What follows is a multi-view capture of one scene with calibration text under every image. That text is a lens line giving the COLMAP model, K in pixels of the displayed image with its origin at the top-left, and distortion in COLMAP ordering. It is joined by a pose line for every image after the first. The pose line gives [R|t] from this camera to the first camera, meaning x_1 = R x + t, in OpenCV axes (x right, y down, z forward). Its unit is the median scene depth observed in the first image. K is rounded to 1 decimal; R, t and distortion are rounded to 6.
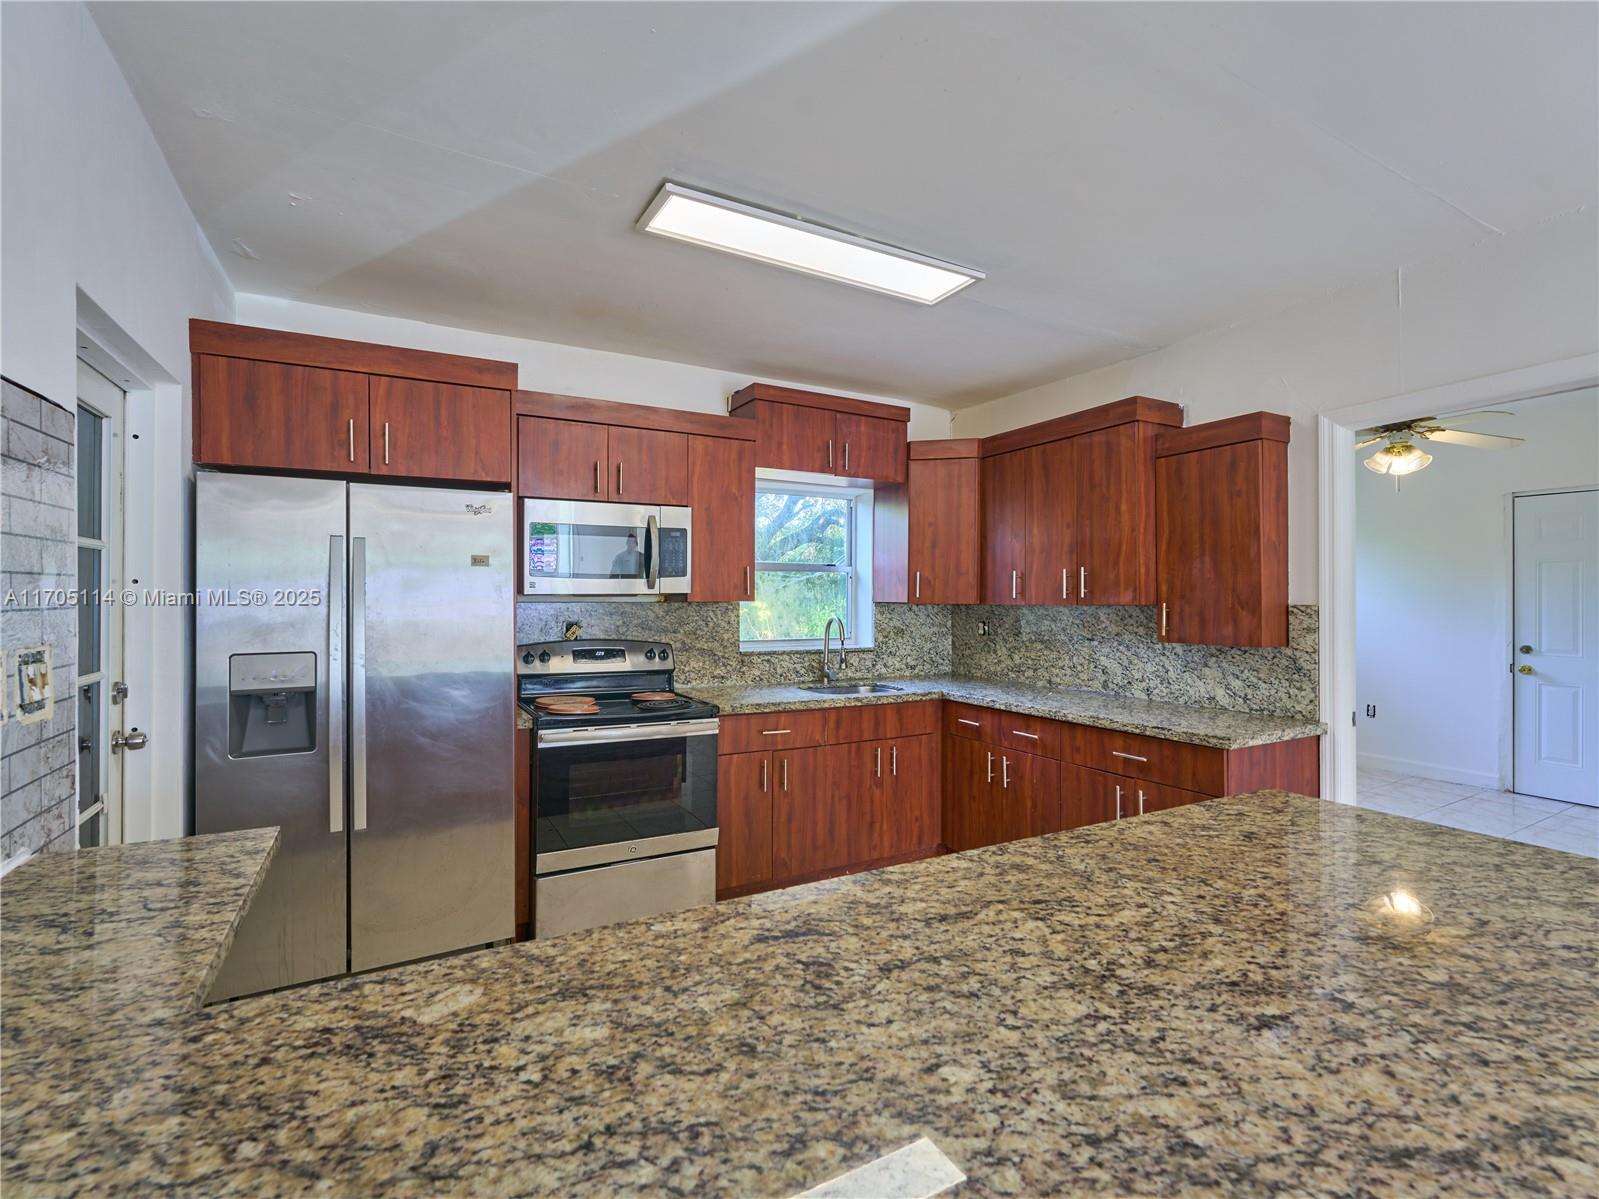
lens RADIAL K [[735.4, 0, 799.5], [0, 735.4, 599.5], [0, 0, 1]] dist [0.000754, 0.000077]
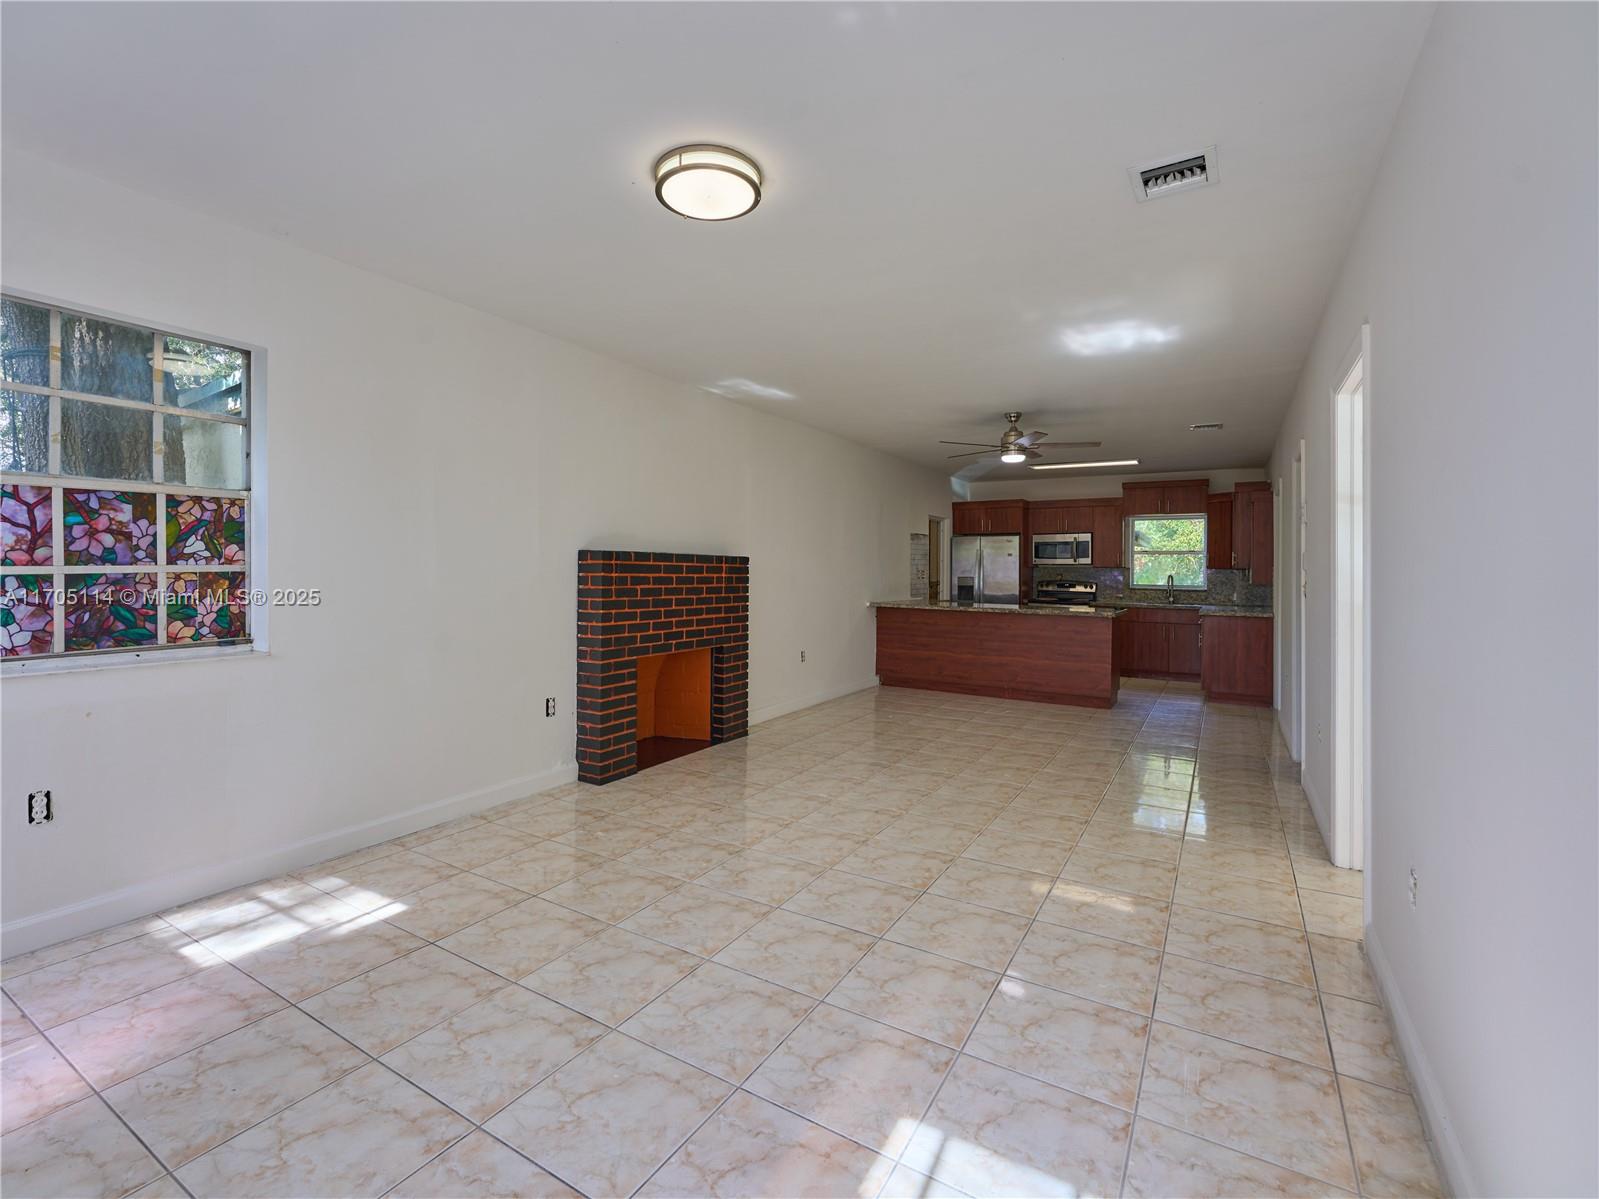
lens RADIAL K [[730.3, 0, 795.2], [0, 730.3, 565.7], [0, 0, 1]] dist [-0.000364, -0.000237]
pose [[0.506608, -0.003010, -0.862171, 1.785353], [-0.013810, 0.999837, -0.011605, 0.049499], [0.862066, 0.017786, 0.506484, -1.467613]]
